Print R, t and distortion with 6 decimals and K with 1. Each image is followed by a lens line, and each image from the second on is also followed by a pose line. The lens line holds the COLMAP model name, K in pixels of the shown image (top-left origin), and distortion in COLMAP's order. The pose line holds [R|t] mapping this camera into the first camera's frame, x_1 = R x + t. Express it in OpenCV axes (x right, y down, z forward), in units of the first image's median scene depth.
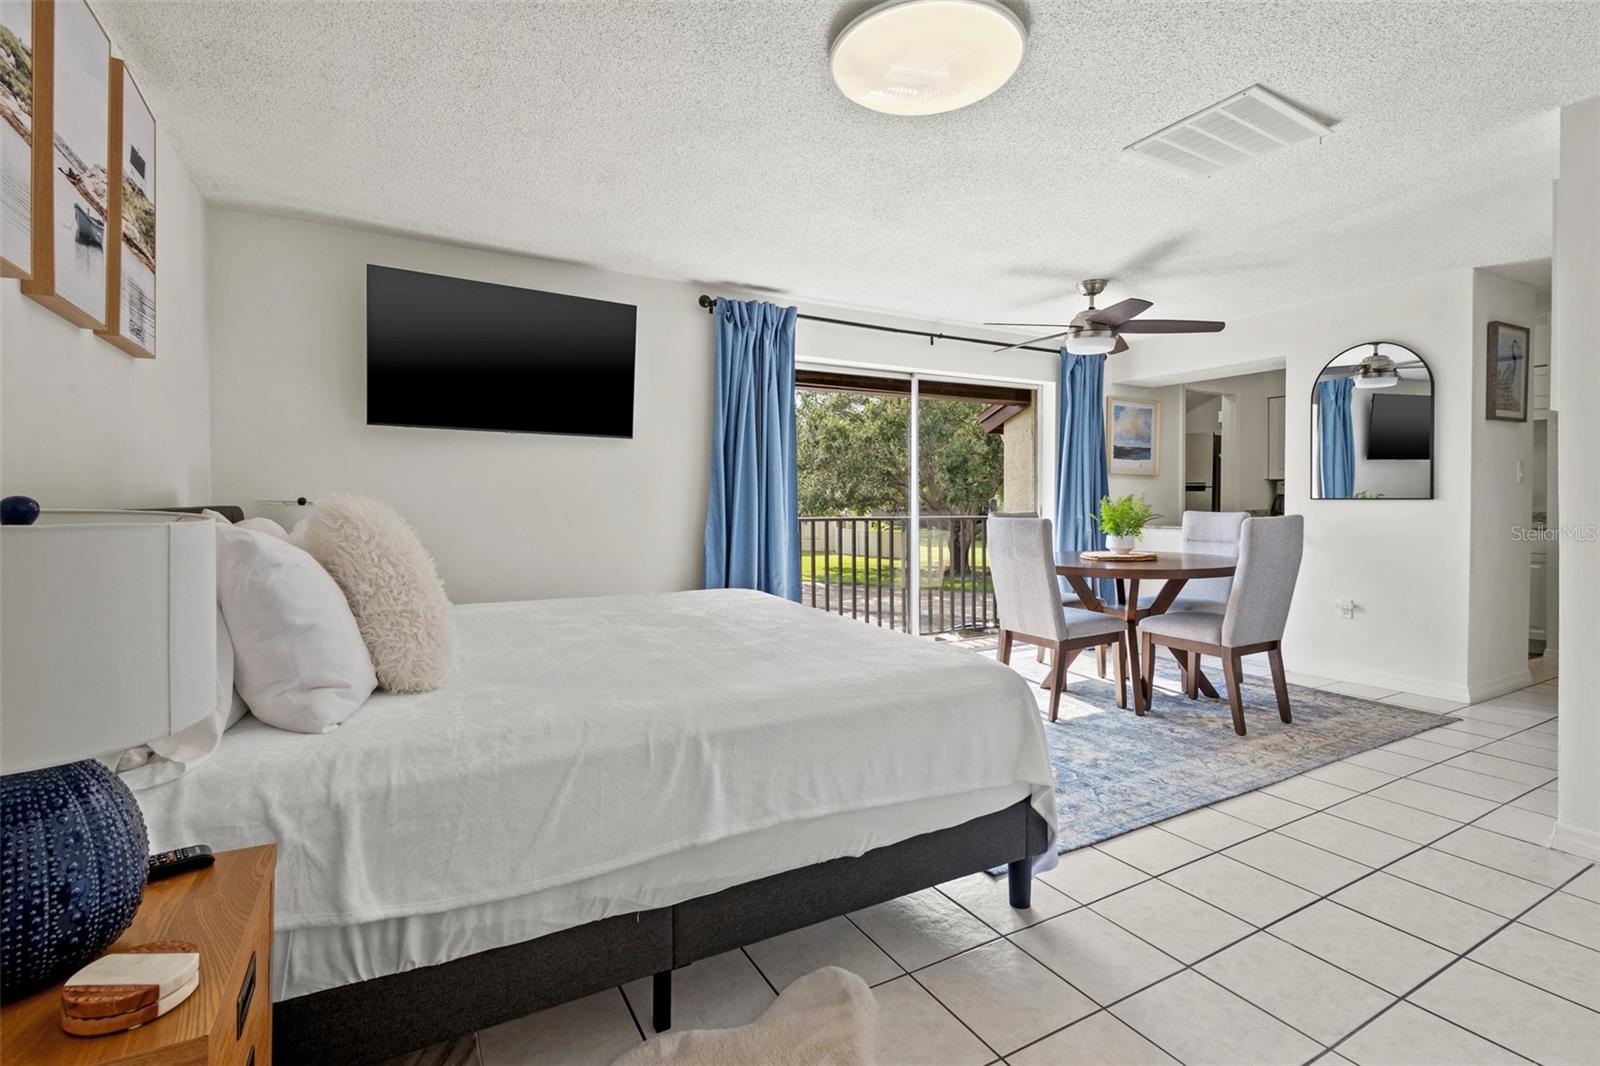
lens RADIAL K [[730.2, 0, 811.9], [0, 730.2, 512.7], [0, 0, 1]] dist [0.007103, 0.002249]
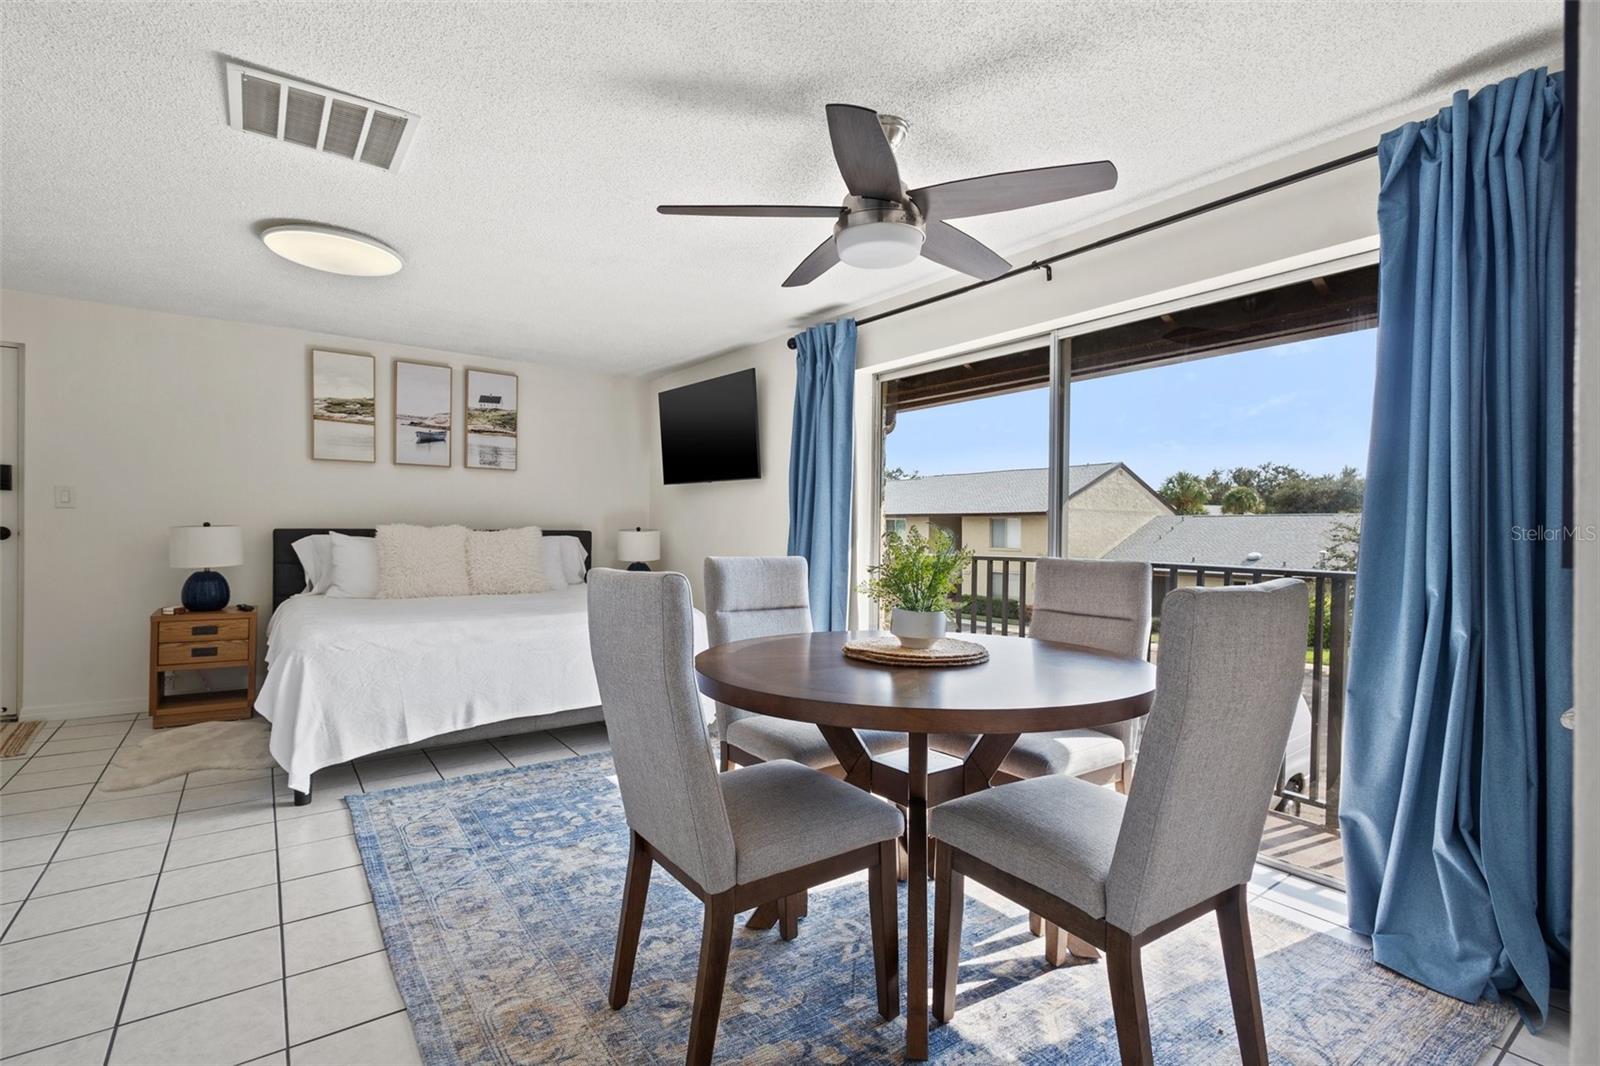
lens RADIAL K [[730.2, 0, 776.8], [0, 730.2, 503.6], [0, 0, 1]] dist [0.007103, 0.002249]
pose [[0.105928, -0.033462, -0.993811, 0.952344], [-0.024652, 0.999038, -0.036266, -0.015578], [0.994068, 0.028341, 0.105001, 0.908210]]
